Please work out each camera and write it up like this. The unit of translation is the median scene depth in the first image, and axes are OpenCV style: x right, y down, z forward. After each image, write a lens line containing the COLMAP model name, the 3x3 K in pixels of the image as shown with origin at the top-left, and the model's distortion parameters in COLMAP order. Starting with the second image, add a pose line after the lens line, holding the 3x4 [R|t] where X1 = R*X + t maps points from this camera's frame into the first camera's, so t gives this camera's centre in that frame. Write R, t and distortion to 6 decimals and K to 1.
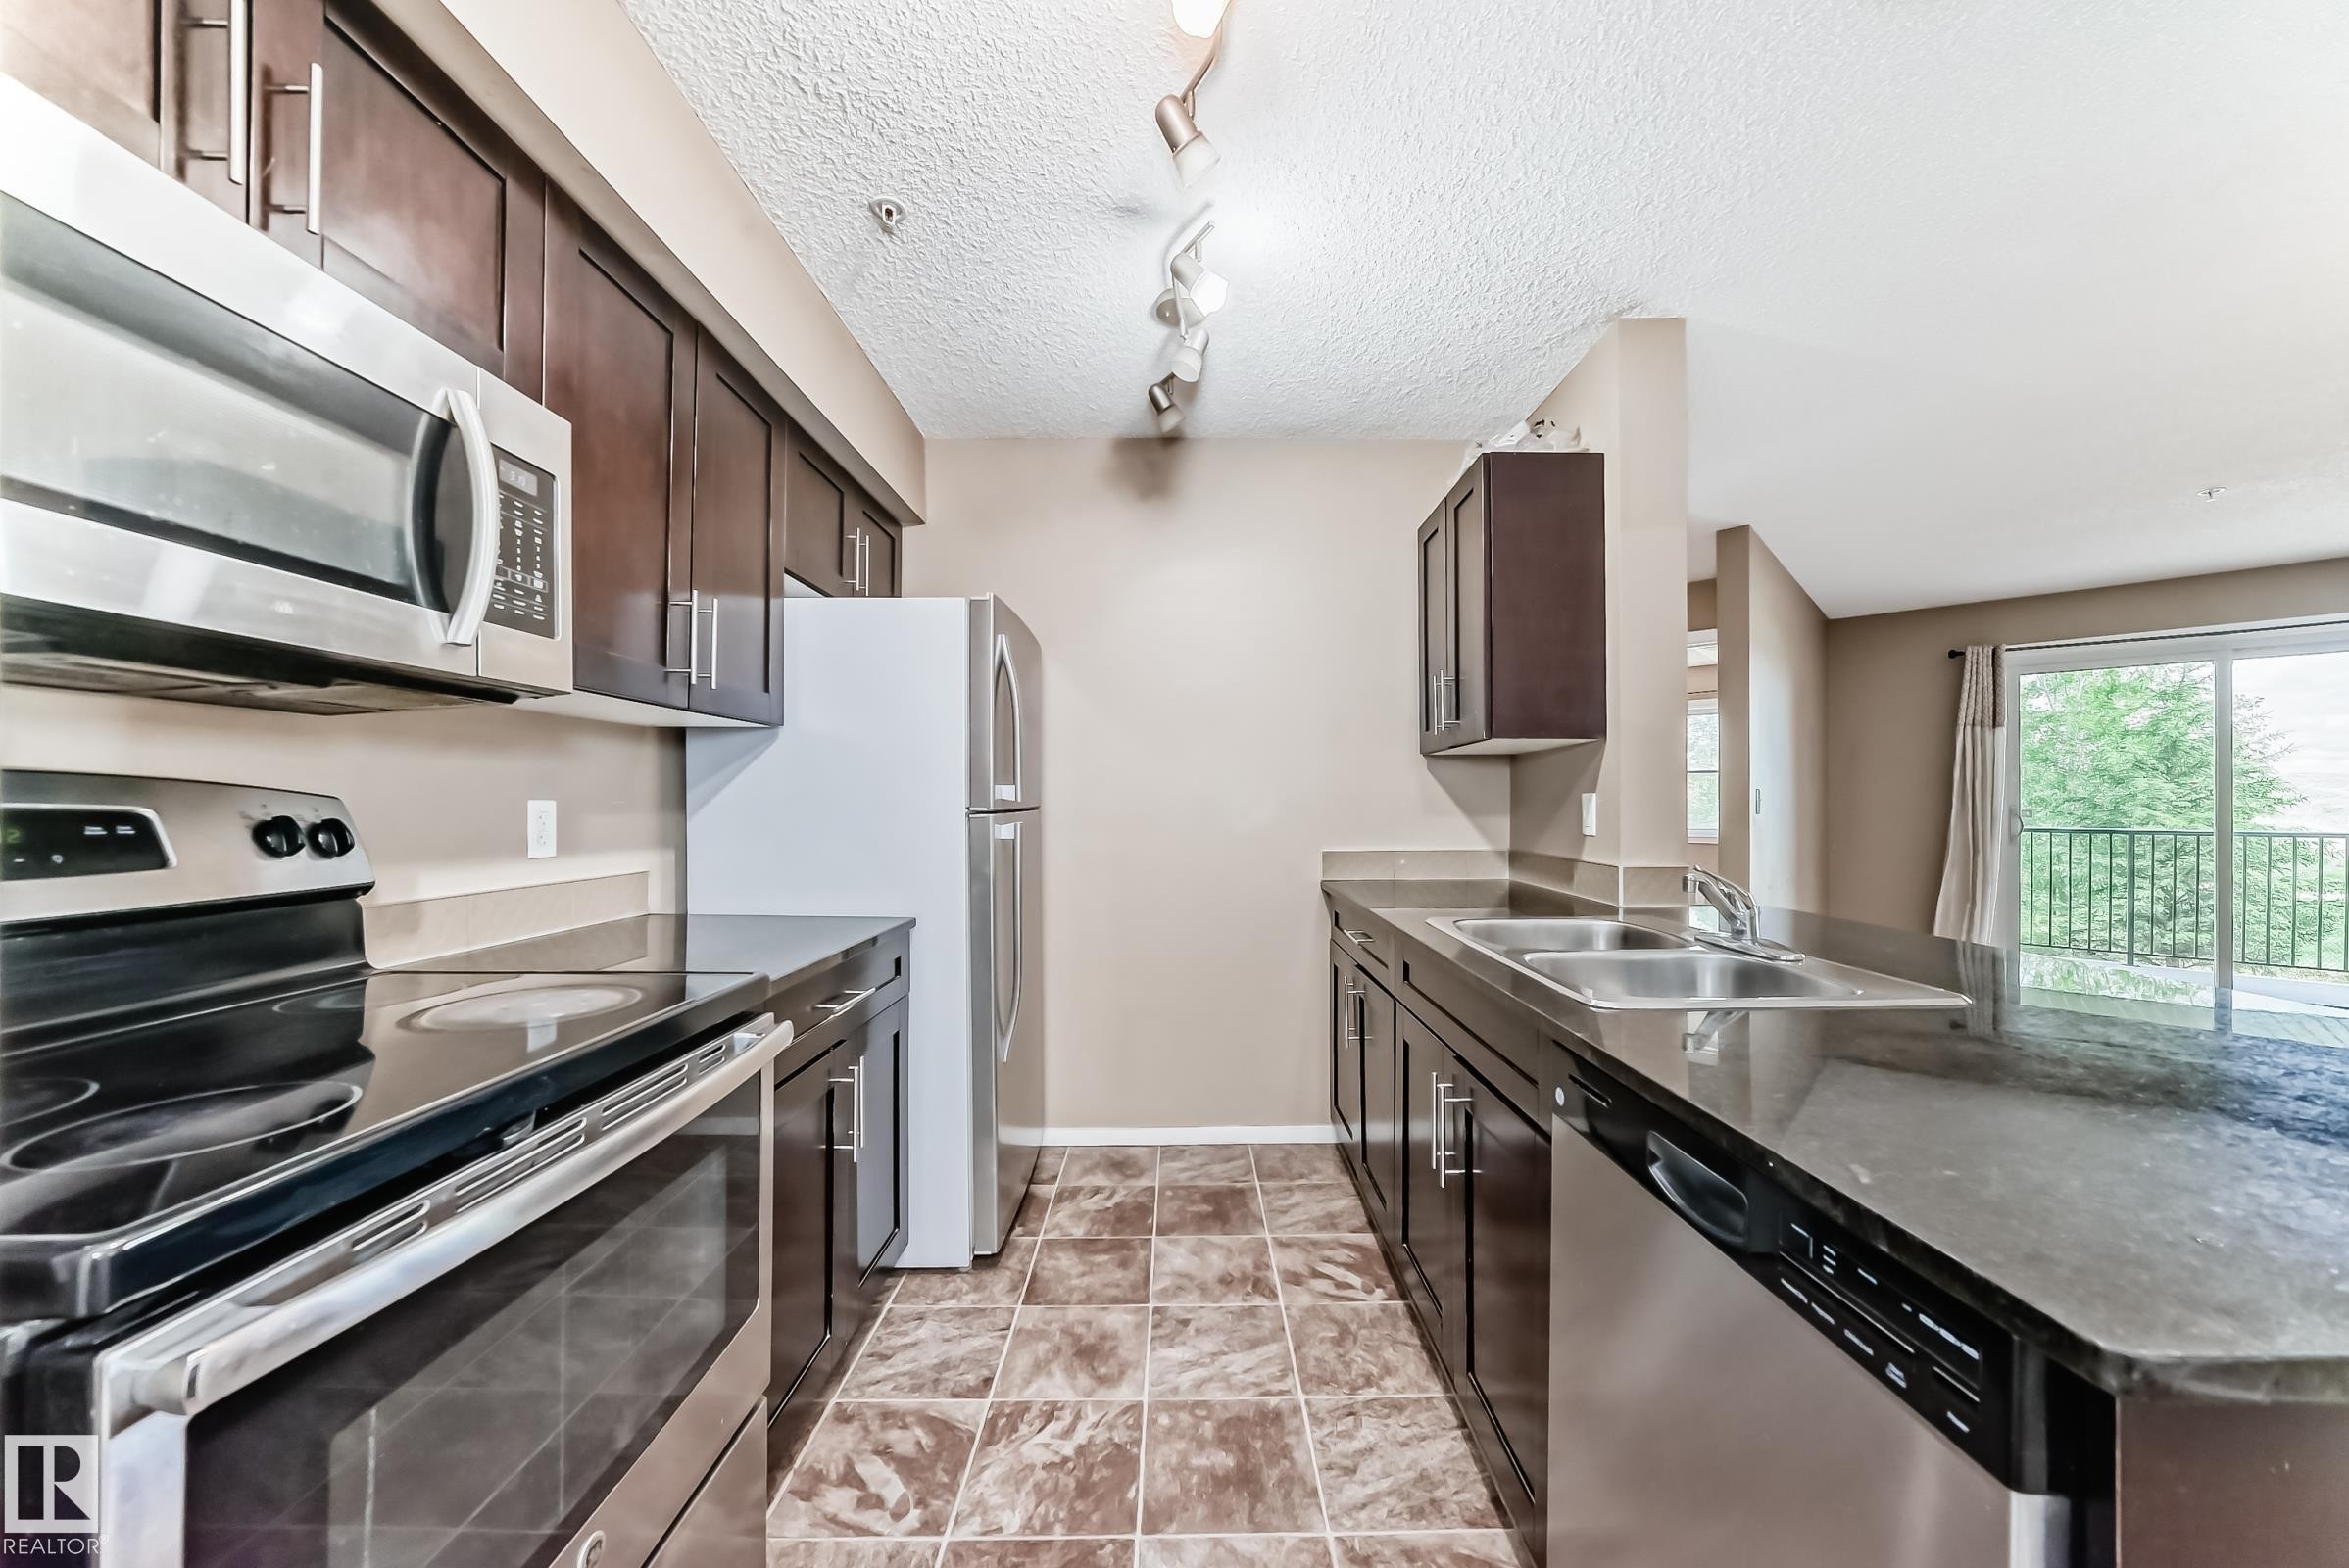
lens RADIAL K [[834.7, 0, 1163.4], [0, 834.7, 815.1], [0, 0, 1]] dist [-0.002144, -0.000112]
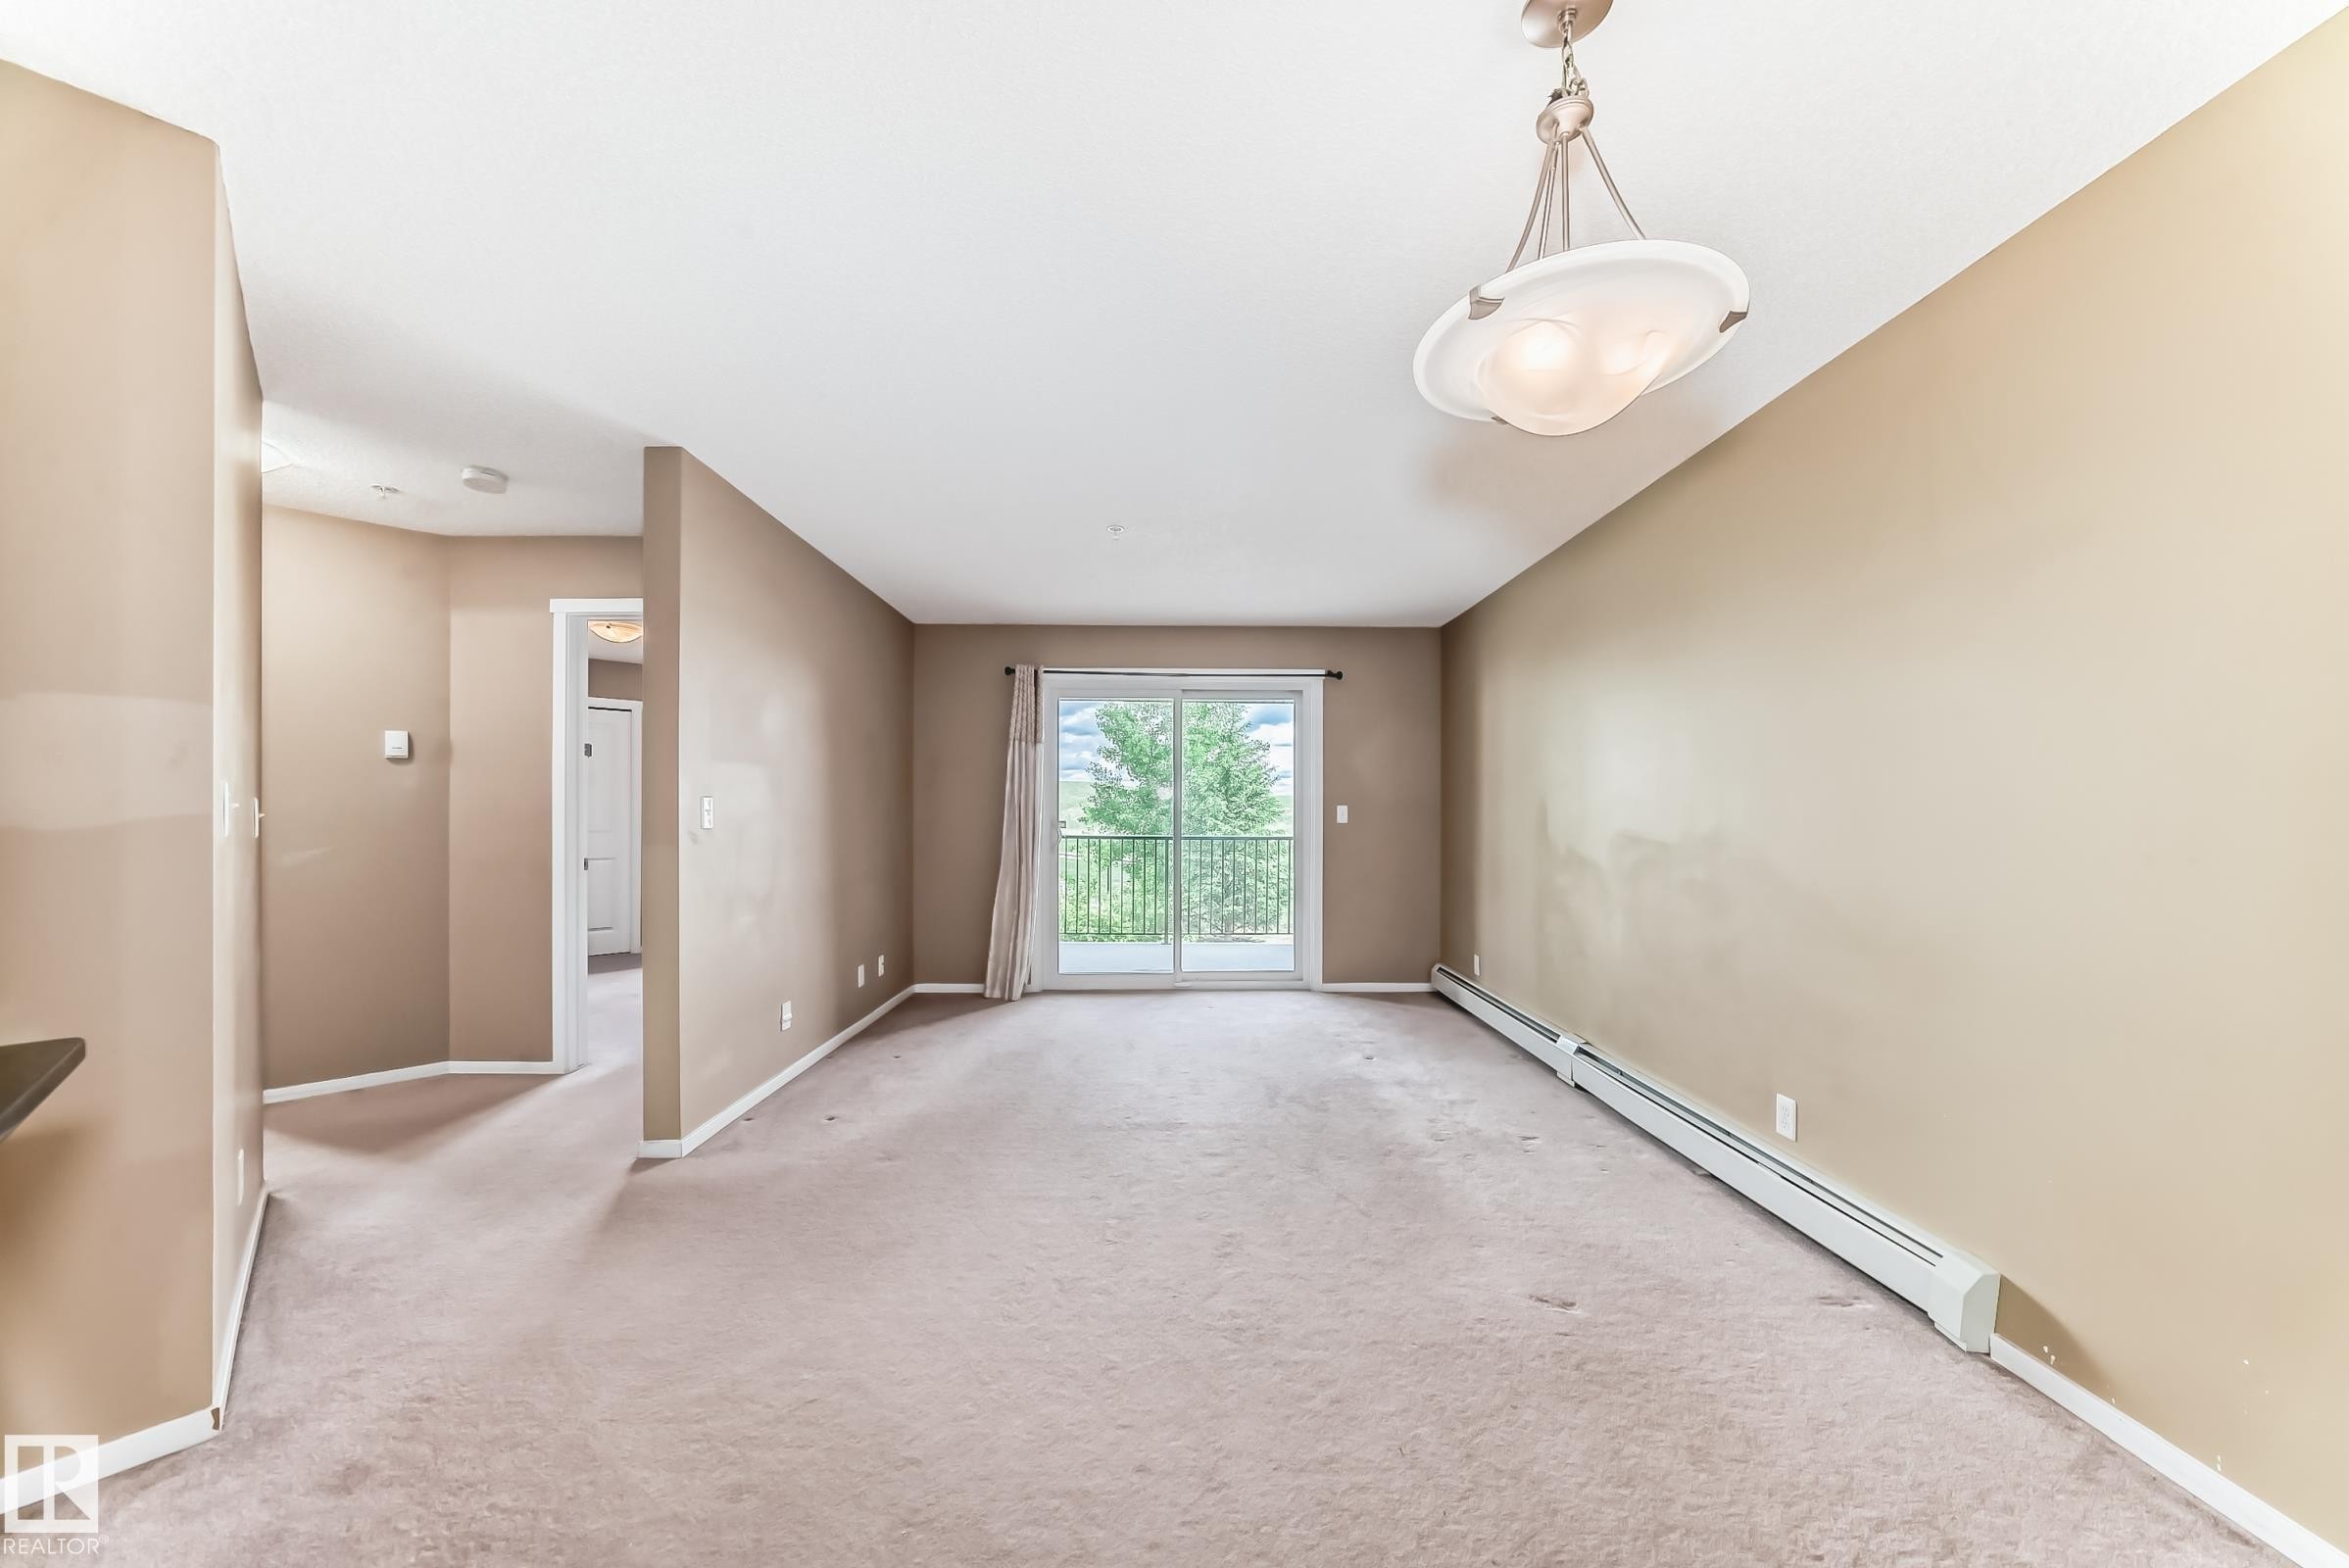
lens RADIAL K [[834.7, 0, 1163.4], [0, 834.7, 815.1], [0, 0, 1]] dist [-0.002144, -0.000112]
pose [[0.723322, -0.001913, 0.690508, 0.372993], [0.012241, 0.999875, -0.010052, -0.001095], [-0.690402, 0.015723, 0.723255, 0.114566]]
